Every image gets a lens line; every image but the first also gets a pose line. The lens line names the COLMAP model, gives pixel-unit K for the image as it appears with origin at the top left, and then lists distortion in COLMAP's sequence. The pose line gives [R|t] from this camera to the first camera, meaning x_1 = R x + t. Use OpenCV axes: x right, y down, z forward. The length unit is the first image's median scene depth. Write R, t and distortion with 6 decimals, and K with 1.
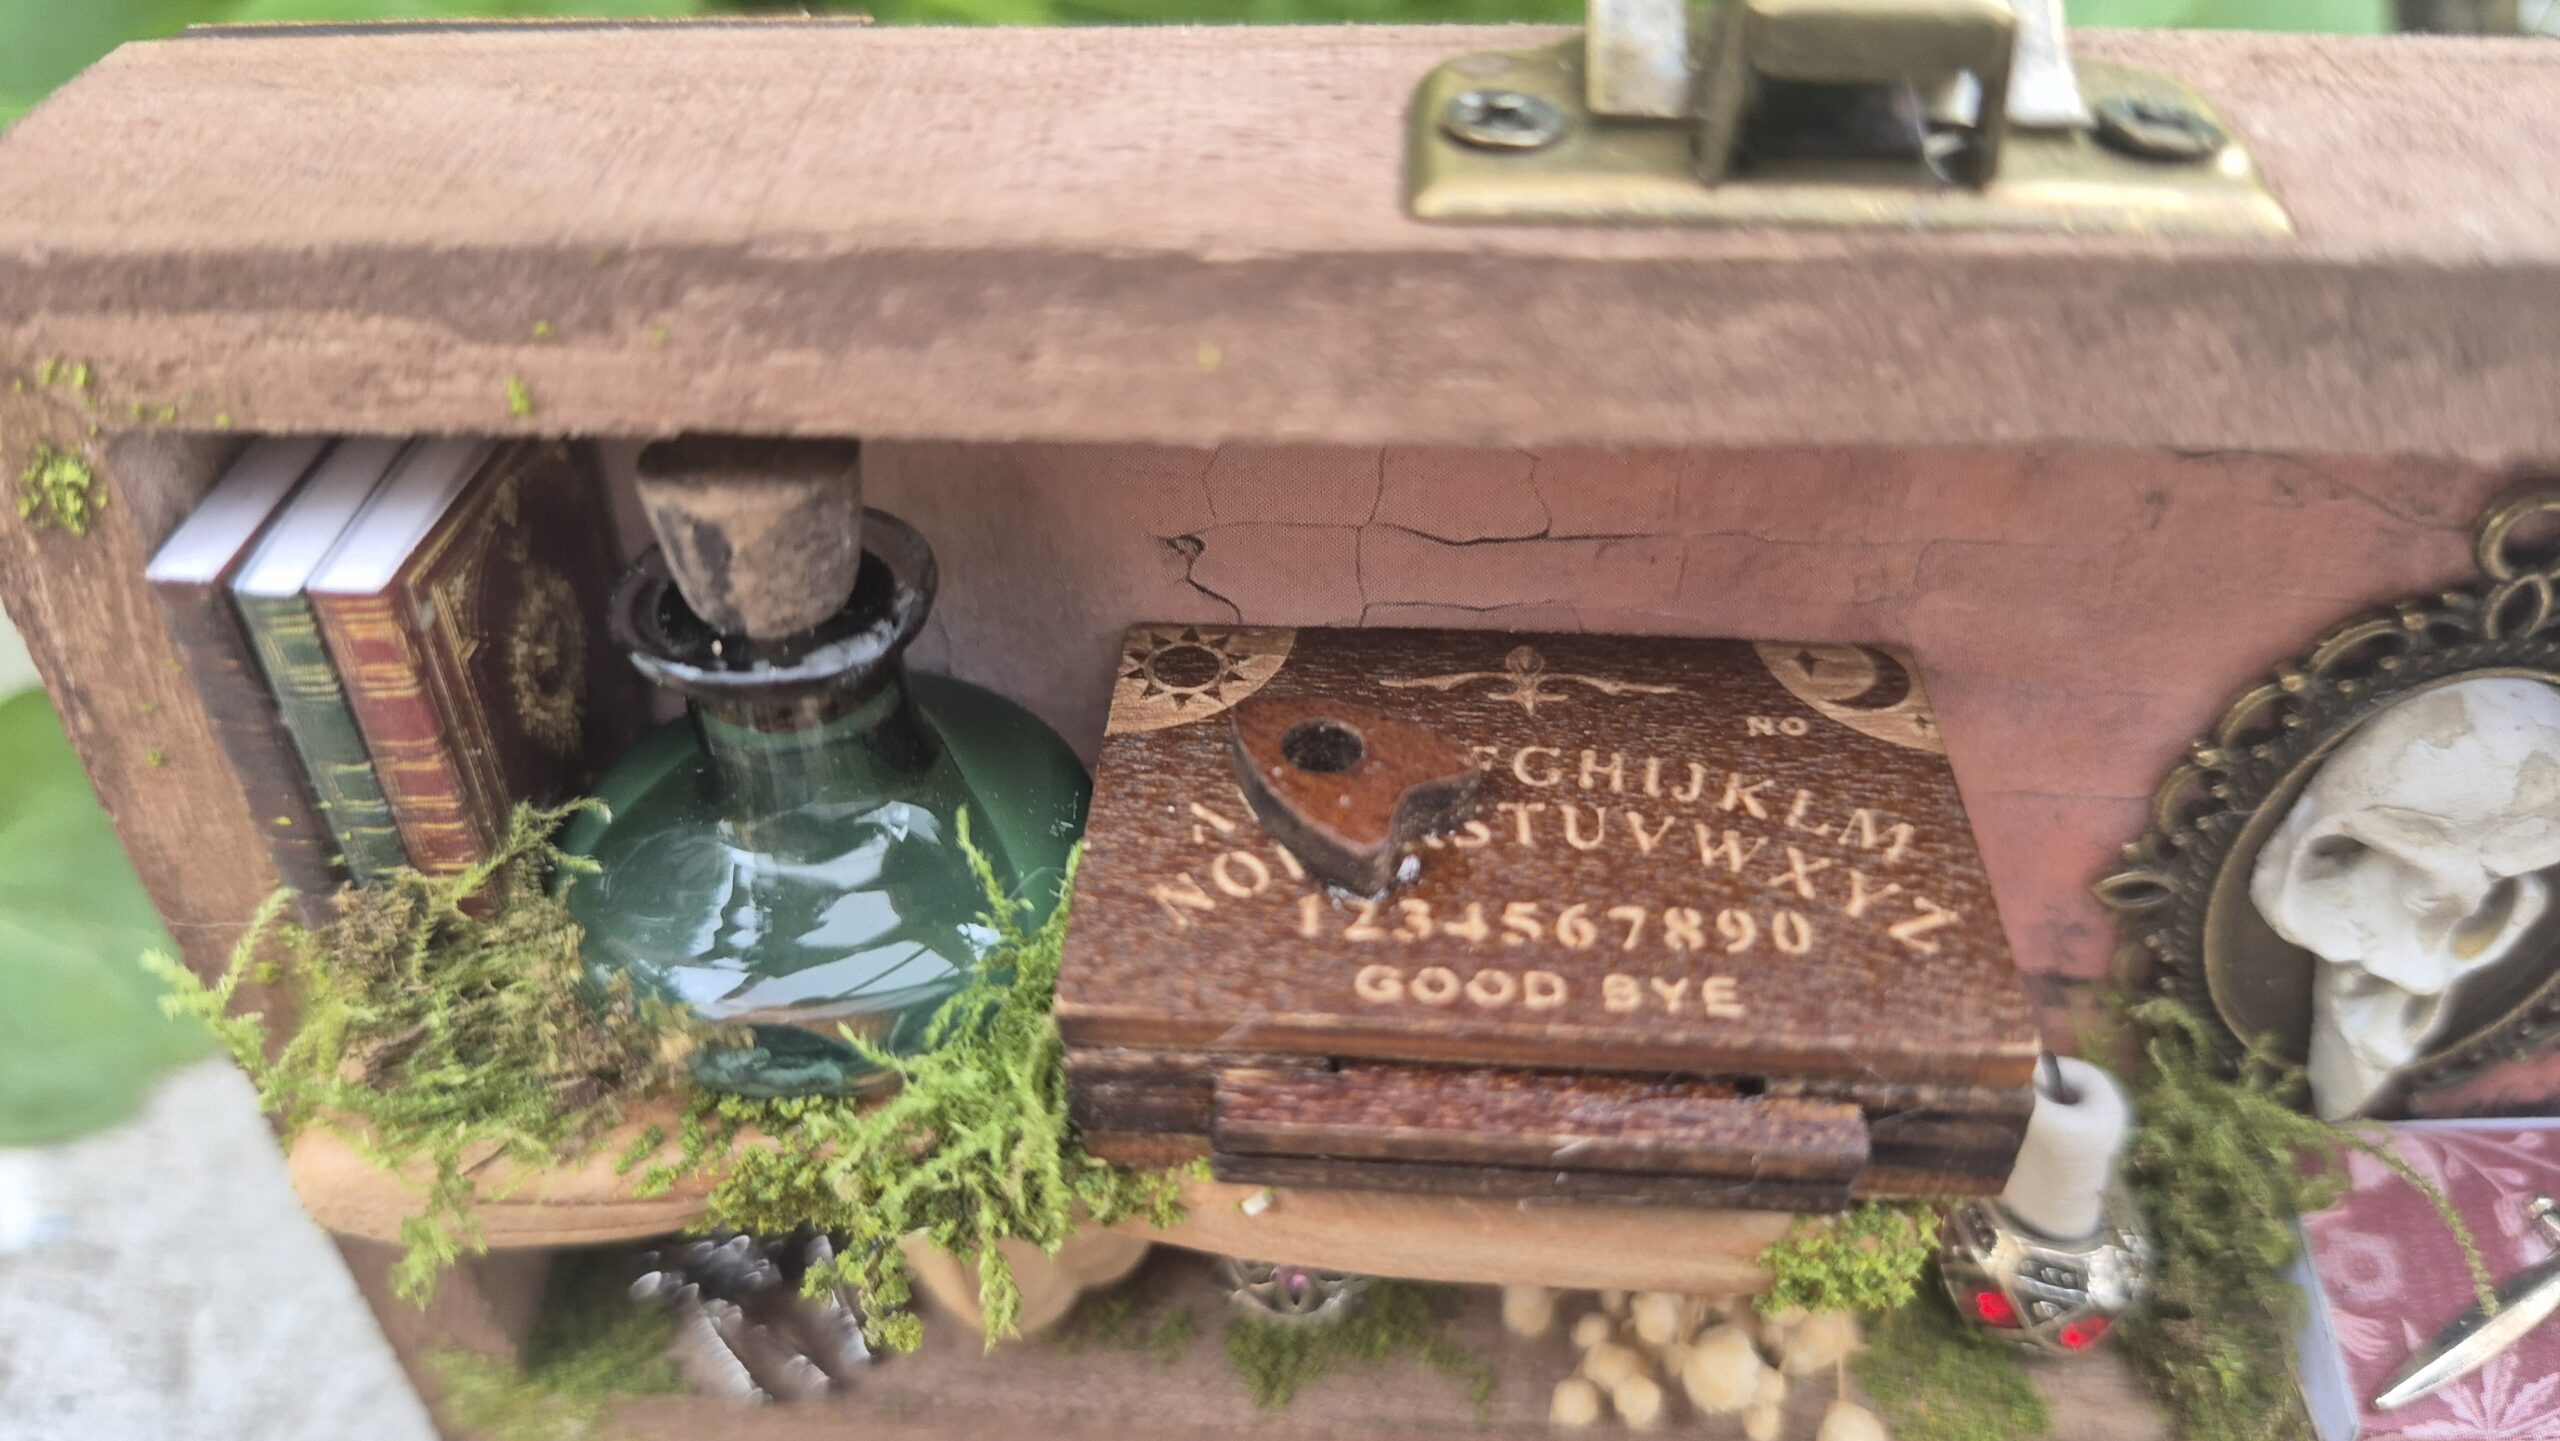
lens RADIAL K [[2007.2, 0, 1284.3], [0, 2007.2, 721.8], [0, 0, 1]] dist [-0.002004, -0.088939]
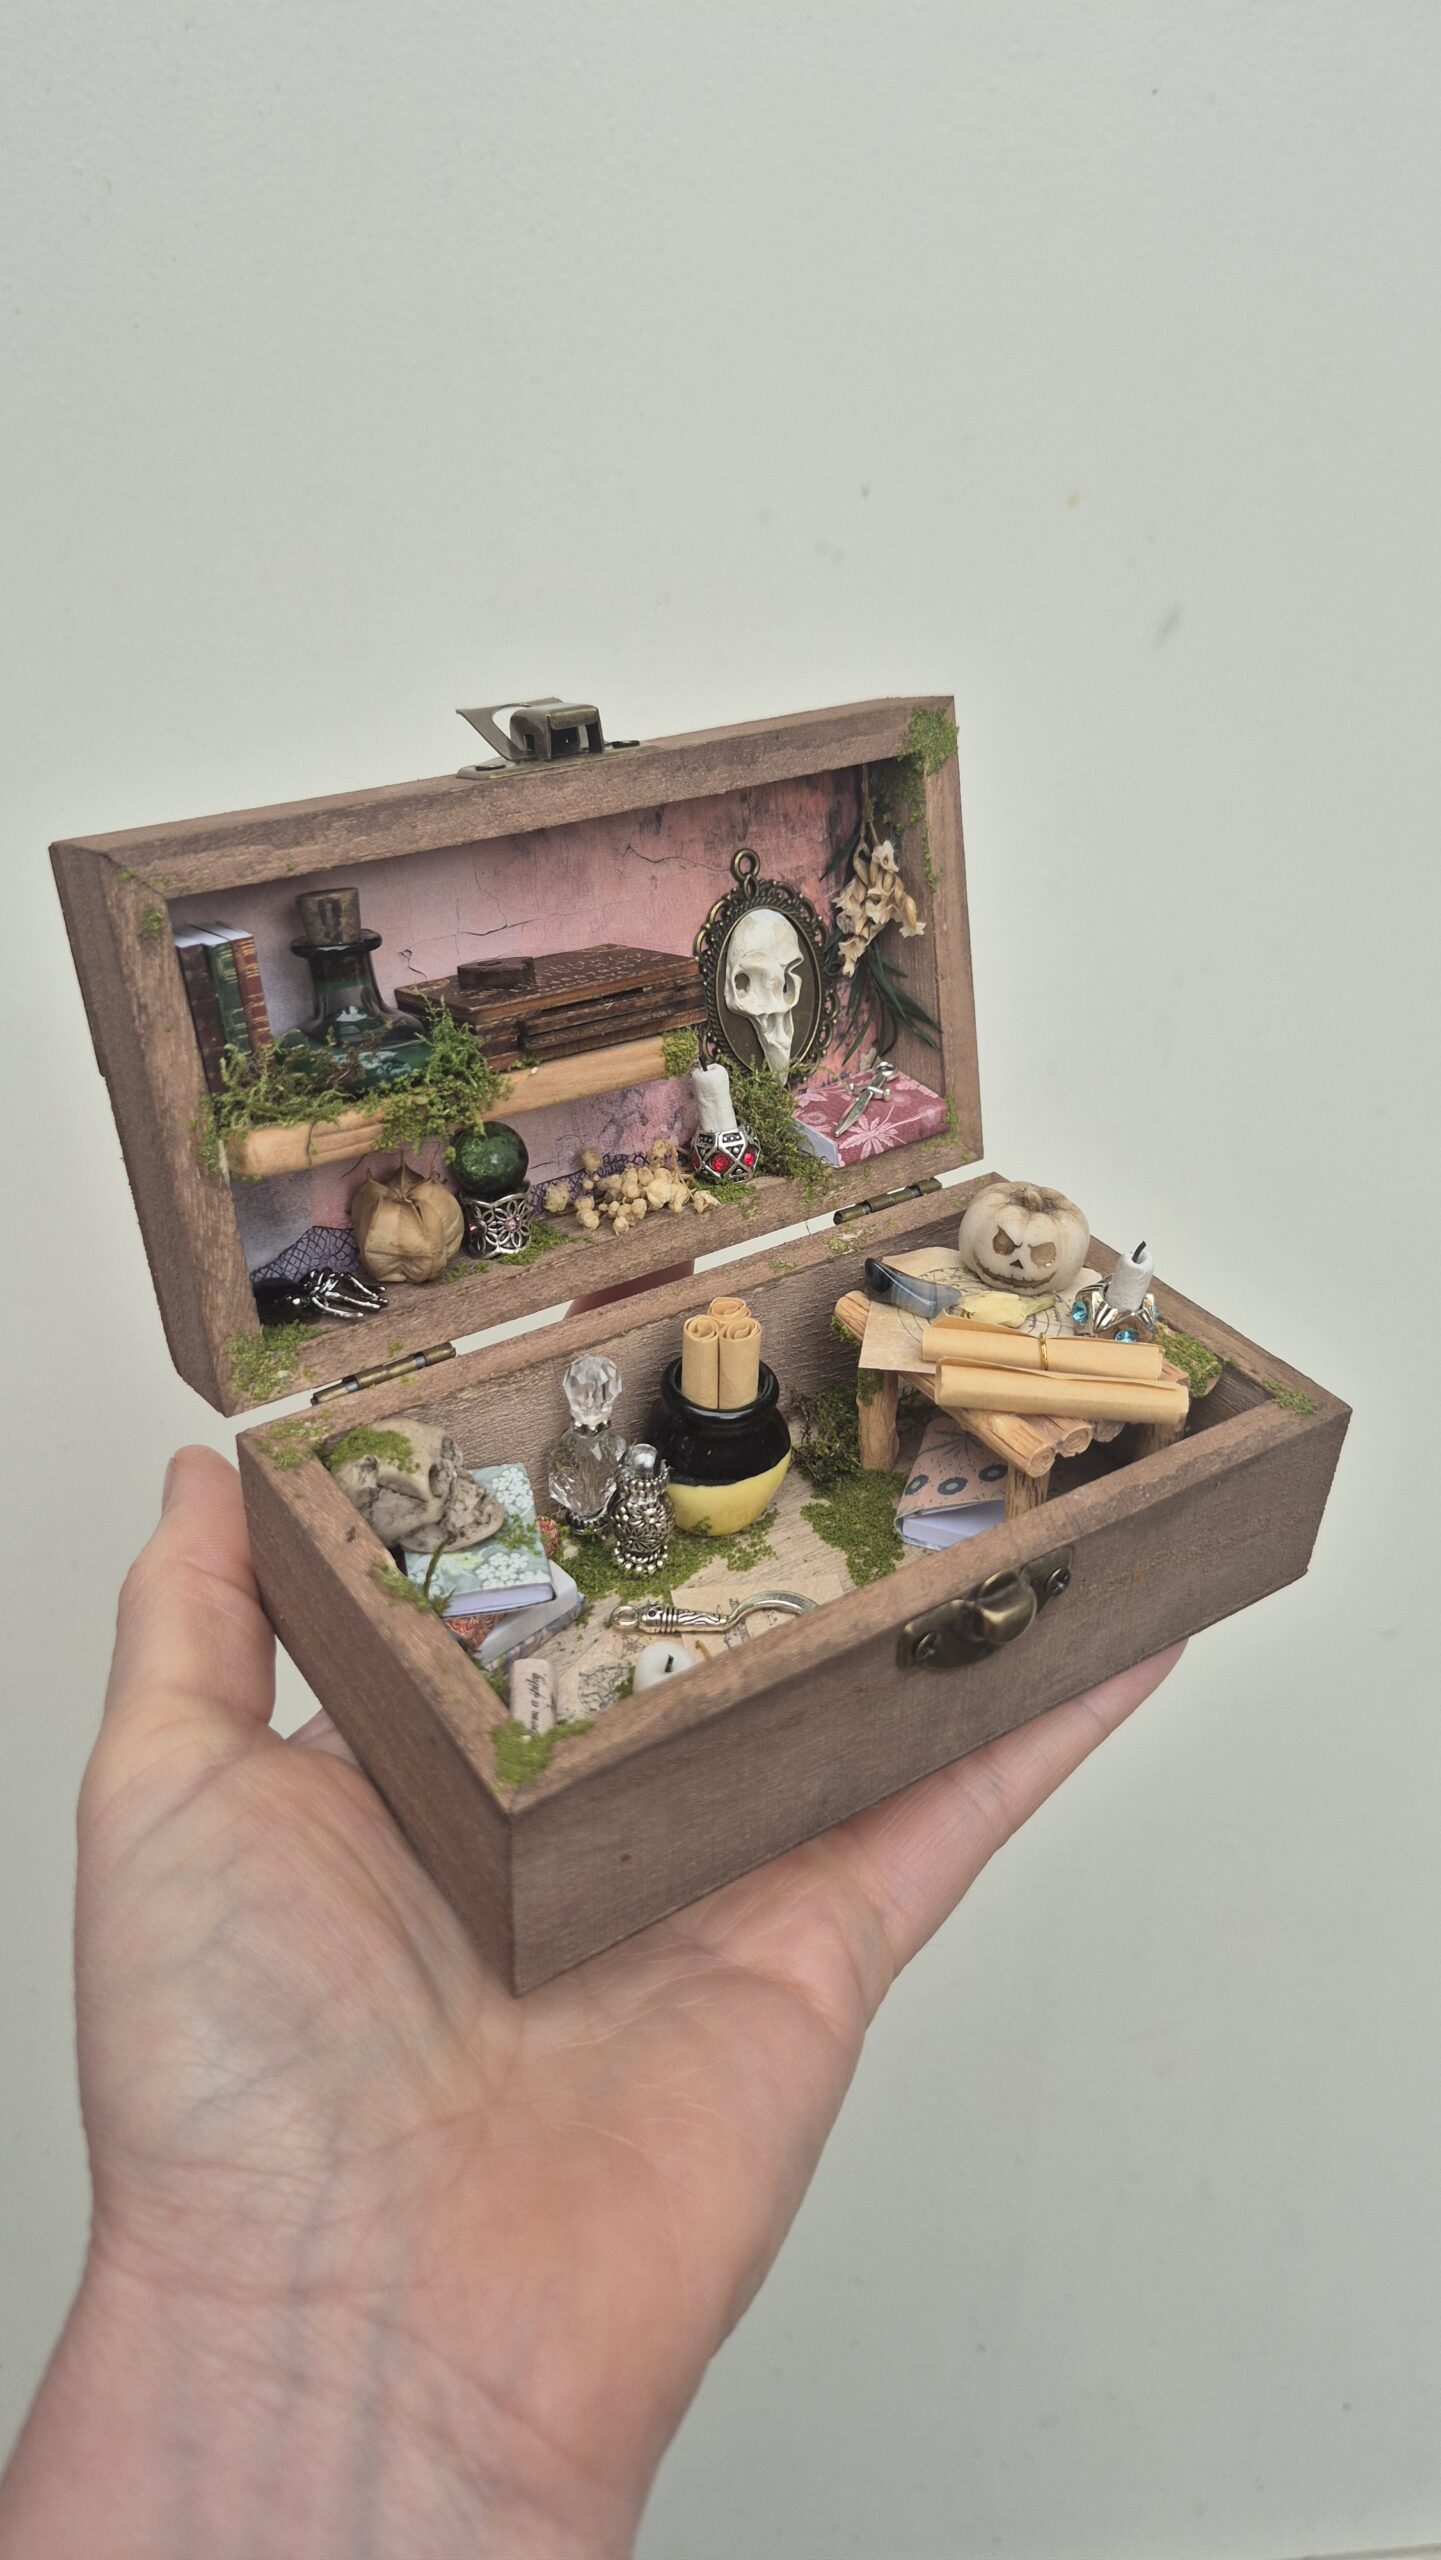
lens RADIAL K [[1824.7, 0, 718.7], [0, 1824.7, 1277.5], [0, 0, 1]] dist [0.127529, 0.000372]
pose [[0.798061, -0.283743, 0.531590, -1.553456], [0.452565, 0.864706, -0.217875, 1.397265], [-0.397848, 0.414456, 0.818500, -1.569122]]
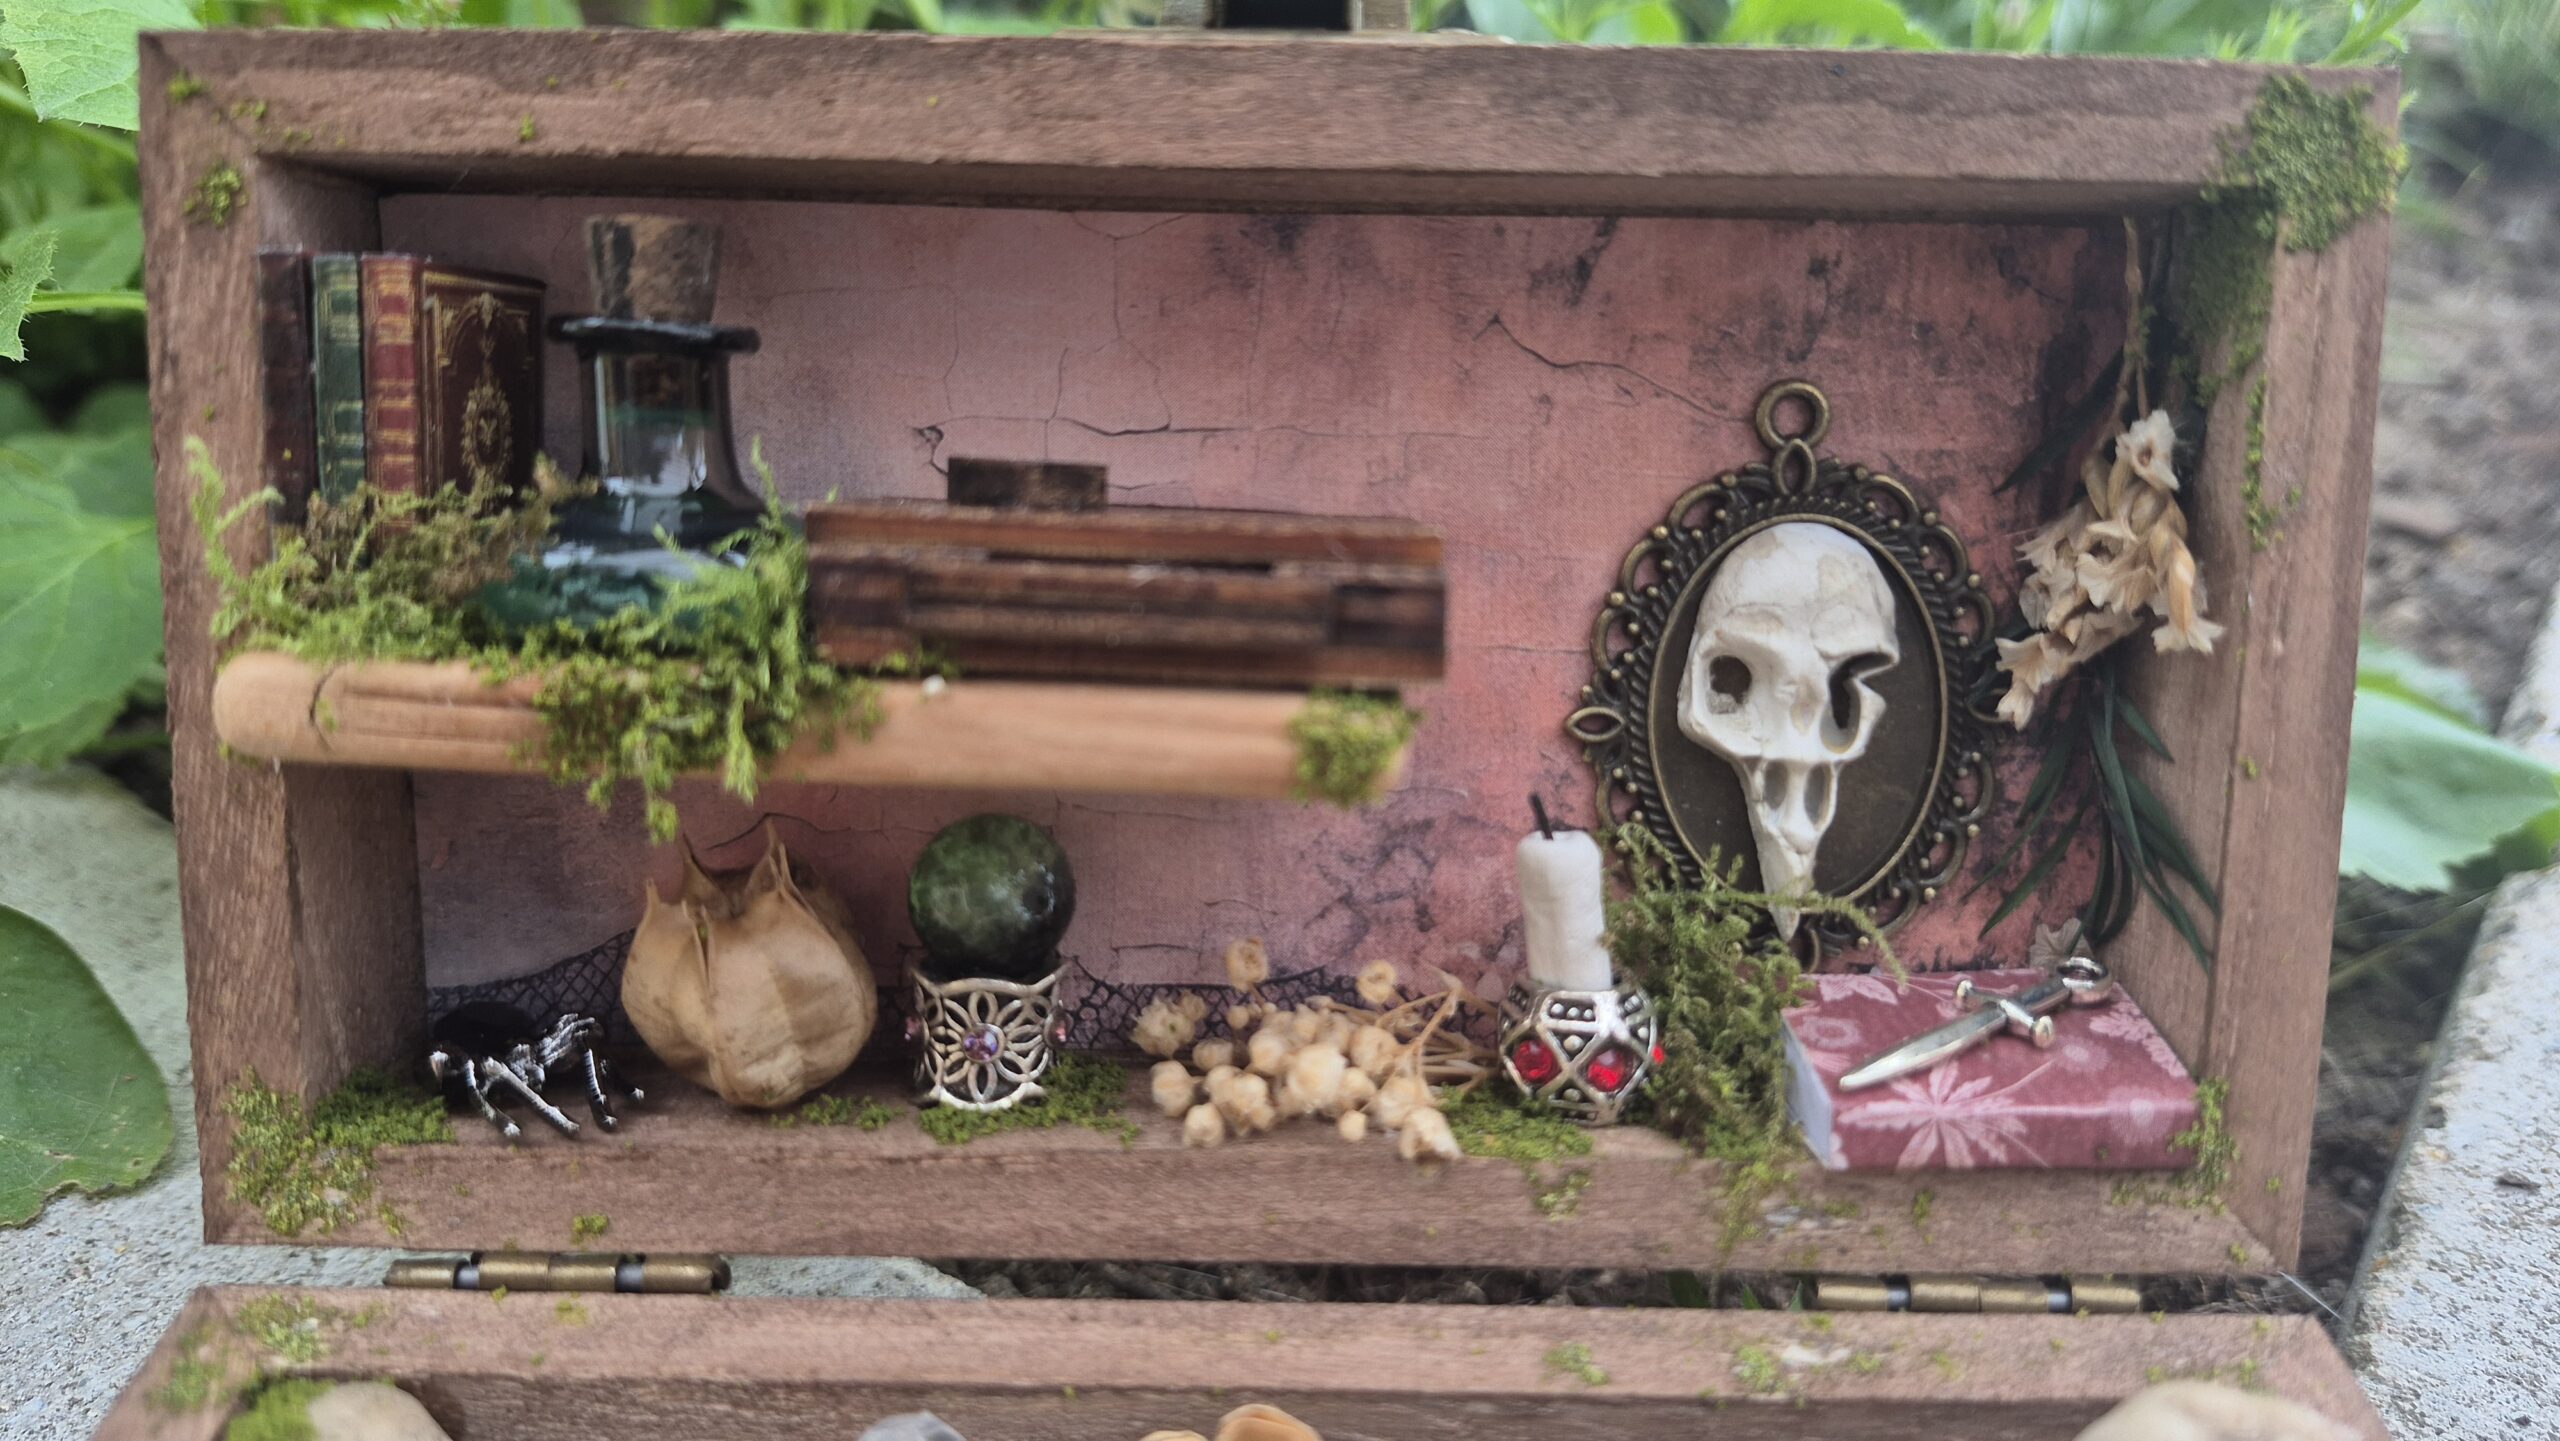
lens RADIAL K [[1887.8, 0, 1279.6], [0, 1887.8, 712.9], [0, 0, 1]] dist [0.100465, -0.259727]
pose [[0.997459, 0.029028, 0.065061, 0.147308], [0.008887, 0.855399, -0.517894, 0.972603], [-0.070687, 0.517156, 0.852967, -0.156685]]
